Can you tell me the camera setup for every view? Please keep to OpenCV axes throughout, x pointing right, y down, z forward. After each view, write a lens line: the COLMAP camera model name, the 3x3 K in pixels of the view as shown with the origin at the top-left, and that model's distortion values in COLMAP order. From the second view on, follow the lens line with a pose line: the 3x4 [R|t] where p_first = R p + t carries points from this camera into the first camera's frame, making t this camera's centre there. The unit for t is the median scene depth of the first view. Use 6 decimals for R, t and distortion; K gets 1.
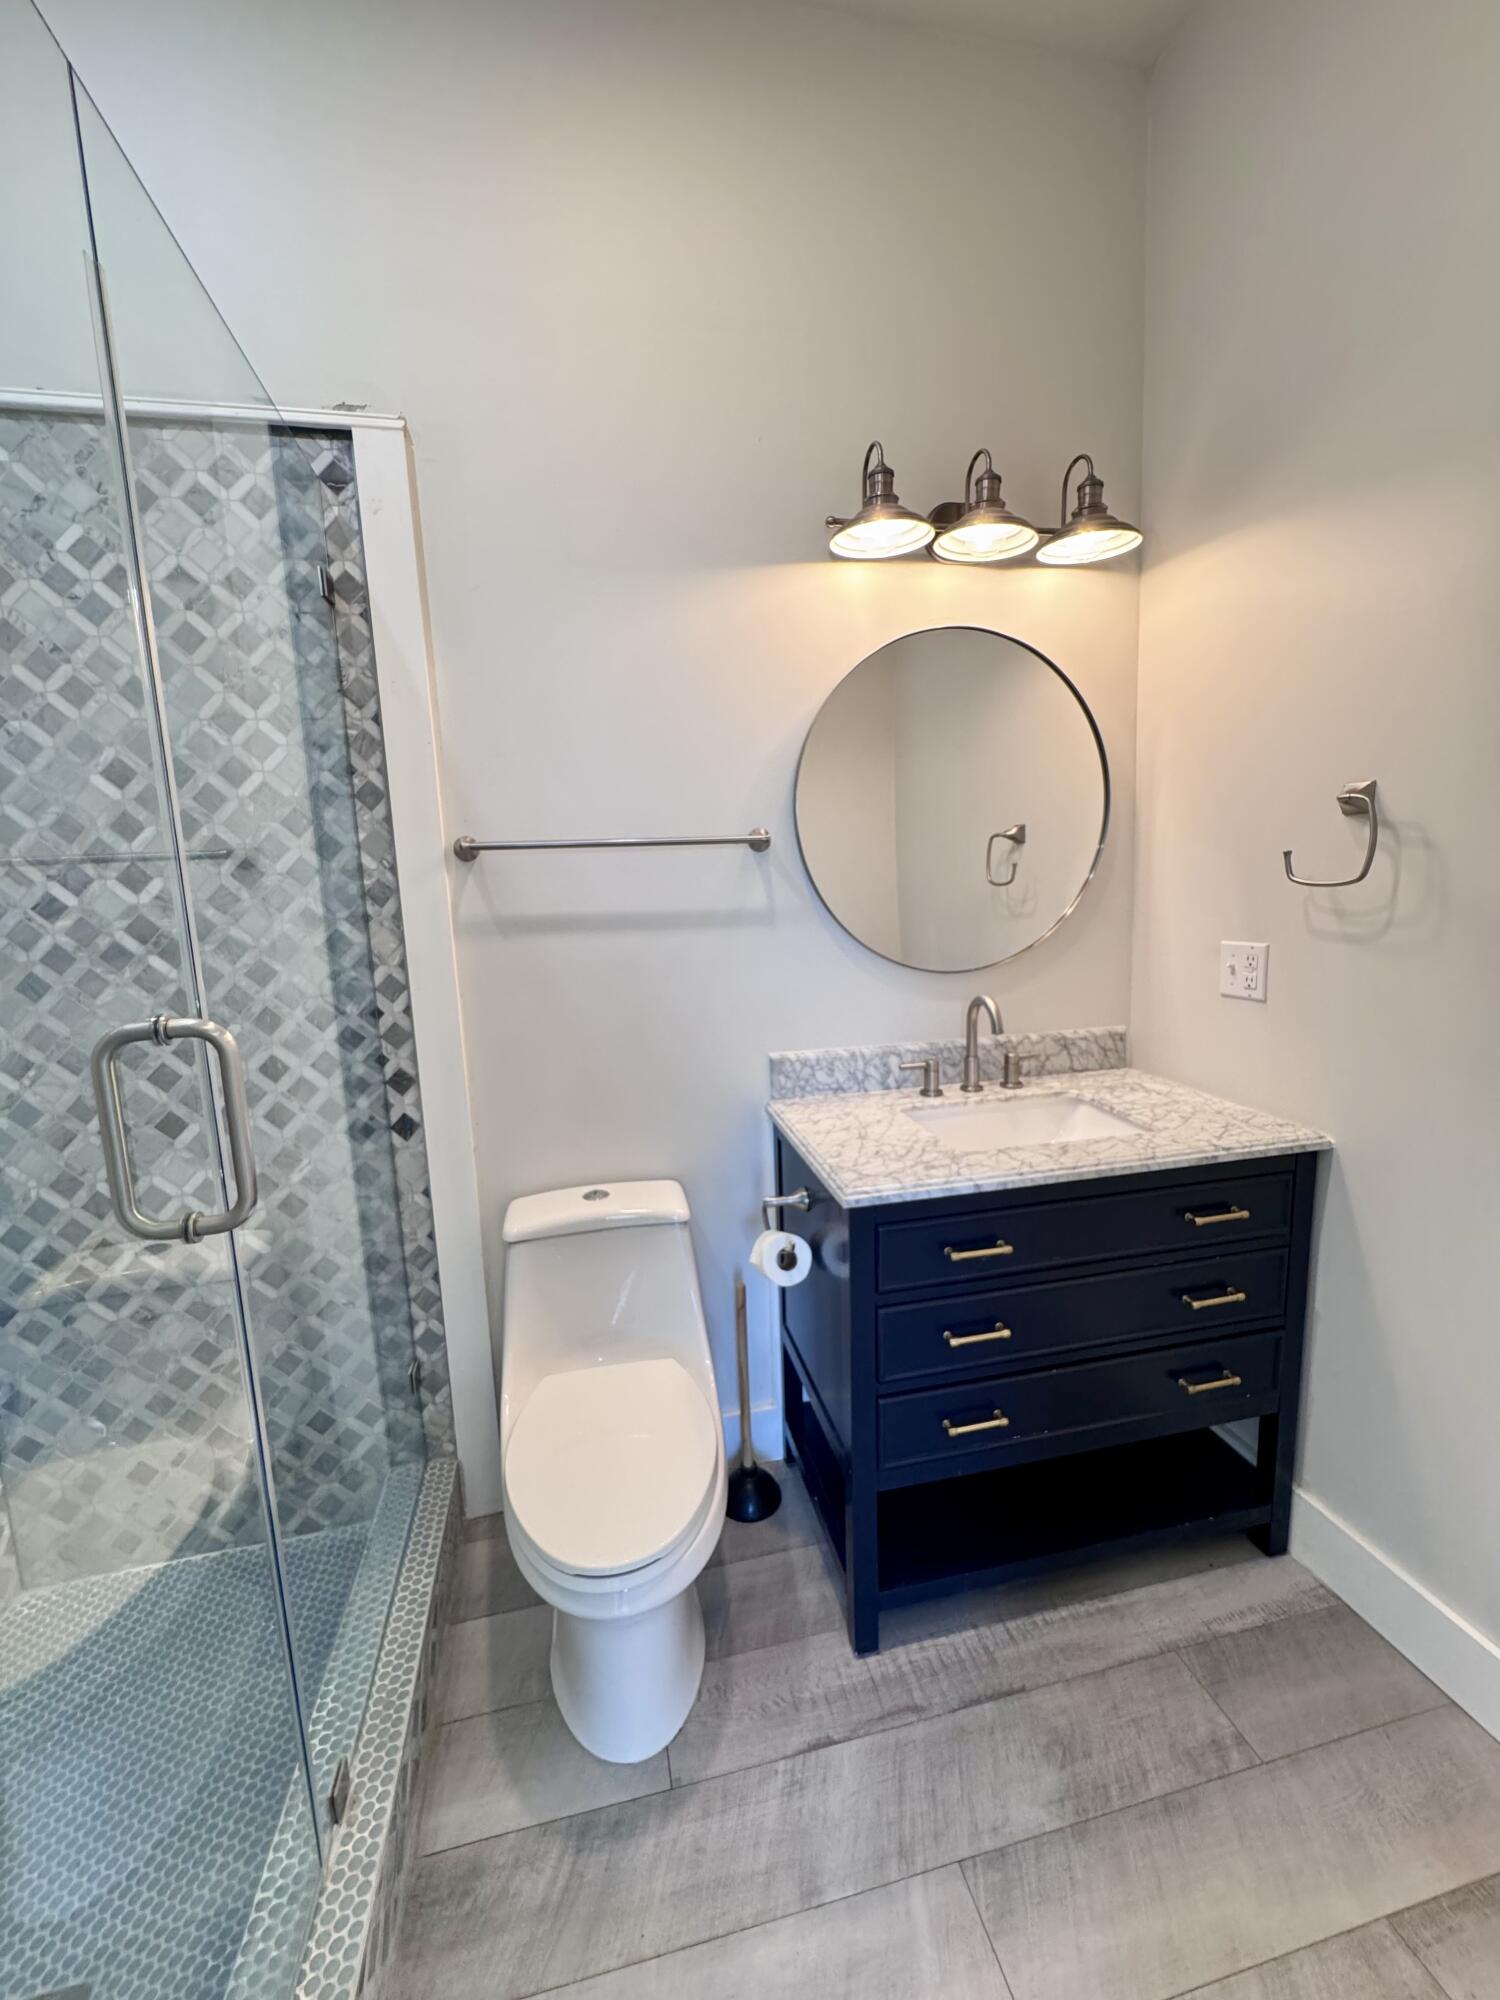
lens RADIAL K [[798.7, 0, 745.1], [0, 798.7, 1000.6], [0, 0, 1]] dist [-0.004664, 0.001029]
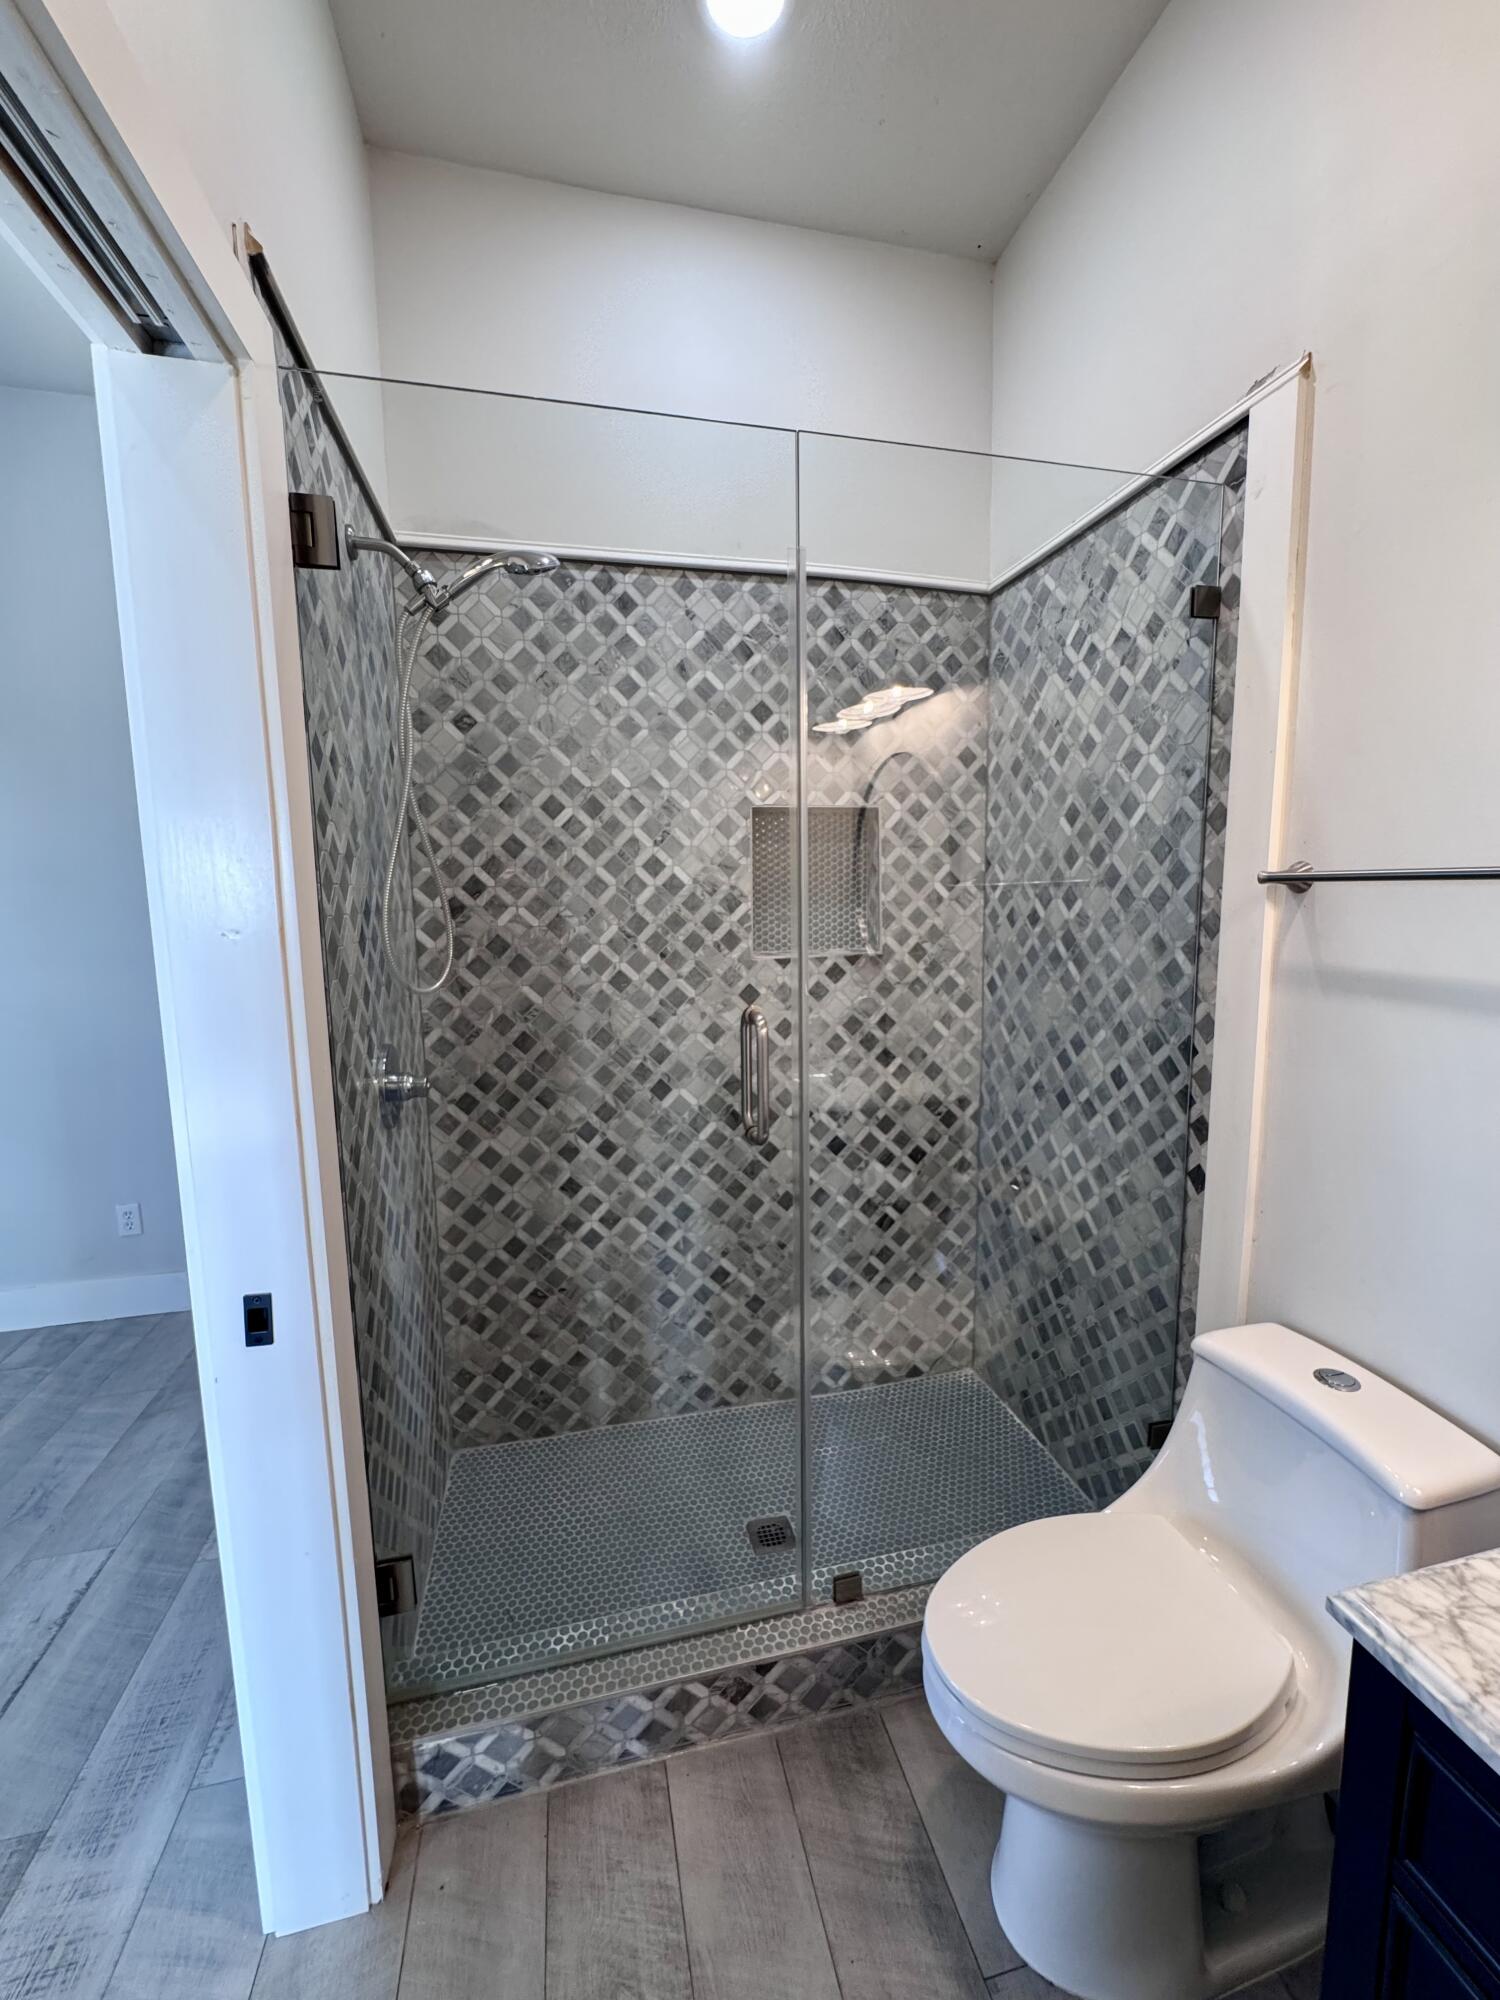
lens RADIAL K [[798.7, 0, 747.4], [0, 798.7, 994.8], [0, 0, 1]] dist [-0.004664, 0.001029]
pose [[0.022620, 0.167703, -0.985578, 0.471905], [-0.124396, 0.978641, 0.163668, -0.147006], [0.991975, 0.118900, 0.042999, 0.465078]]
